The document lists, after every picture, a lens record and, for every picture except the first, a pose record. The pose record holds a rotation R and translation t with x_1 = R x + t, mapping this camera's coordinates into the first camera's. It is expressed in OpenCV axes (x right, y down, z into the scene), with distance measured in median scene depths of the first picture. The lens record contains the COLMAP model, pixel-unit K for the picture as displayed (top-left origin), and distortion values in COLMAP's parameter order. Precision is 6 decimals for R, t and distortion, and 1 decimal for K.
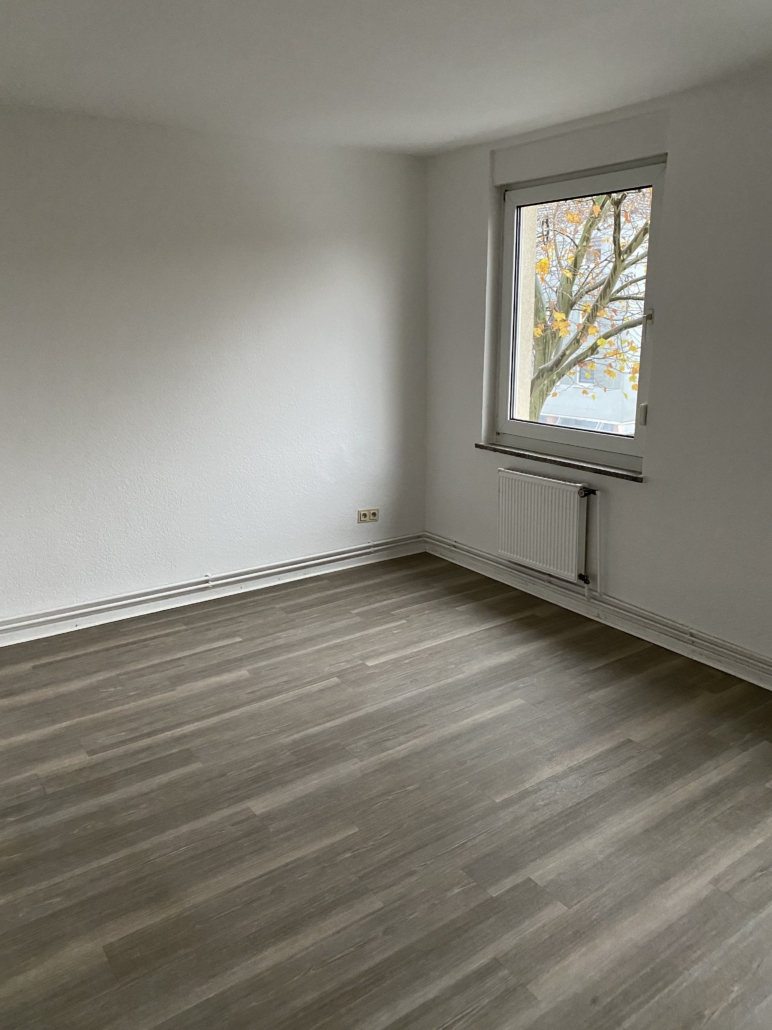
lens RADIAL K [[787.8, 0, 395.9], [0, 787.8, 515.8], [0, 0, 1]] dist [0.068725, -0.052122]
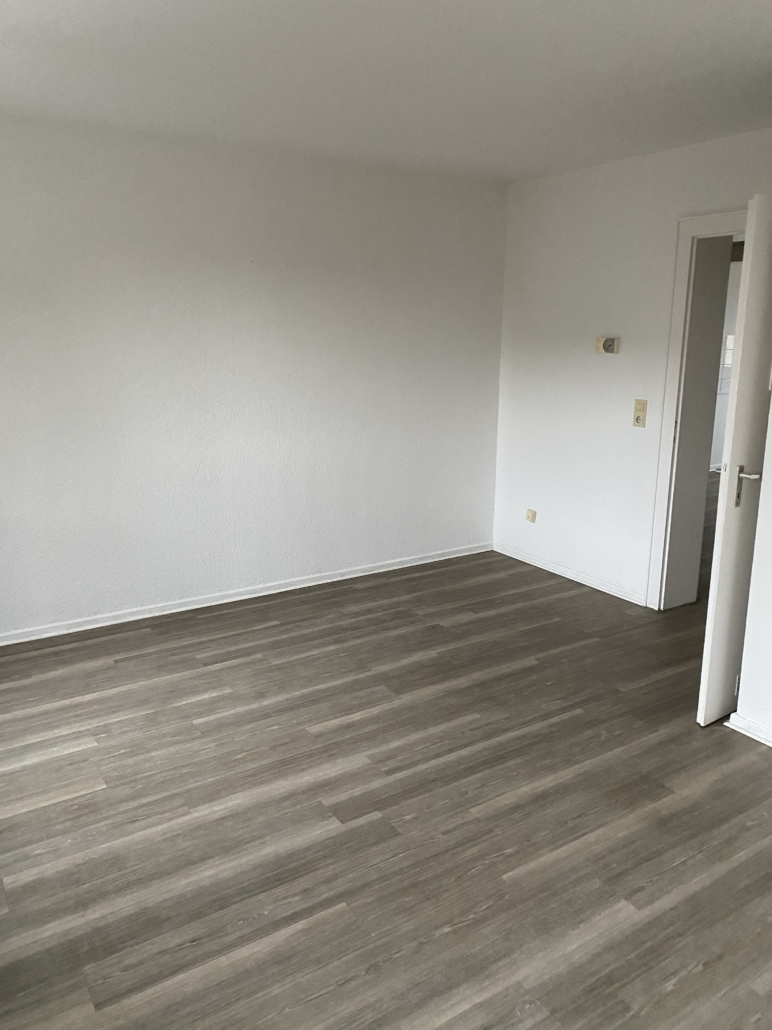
lens RADIAL K [[787.8, 0, 383.1], [0, 787.8, 514.1], [0, 0, 1]] dist [0.068725, -0.052122]
pose [[-0.997976, -0.013323, 0.062174, 0.042001], [0.018023, 0.878436, 0.477520, -0.445650], [-0.060978, 0.477674, -0.876418, 1.677277]]
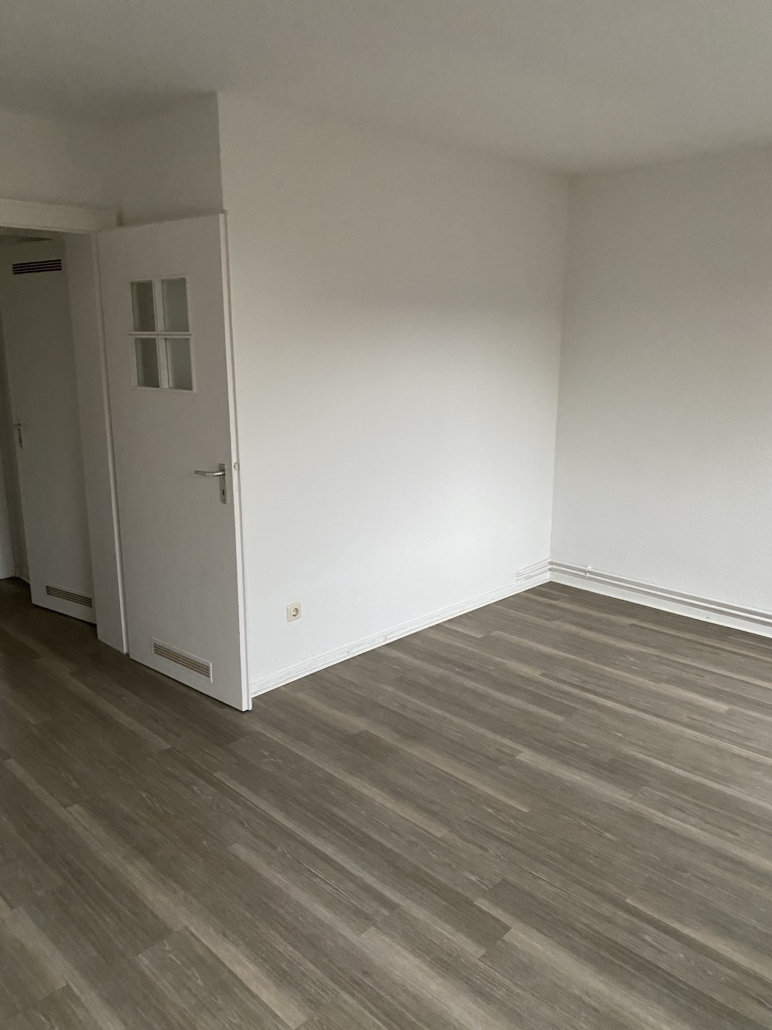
lens RADIAL K [[787.8, 0, 393.1], [0, 787.8, 514.7], [0, 0, 1]] dist [0.068725, -0.052122]
pose [[0.169853, 0.228243, -0.958674, 0.889712], [-0.250957, 0.950755, 0.181894, -0.142995], [0.952980, 0.209691, 0.218768, 0.523381]]
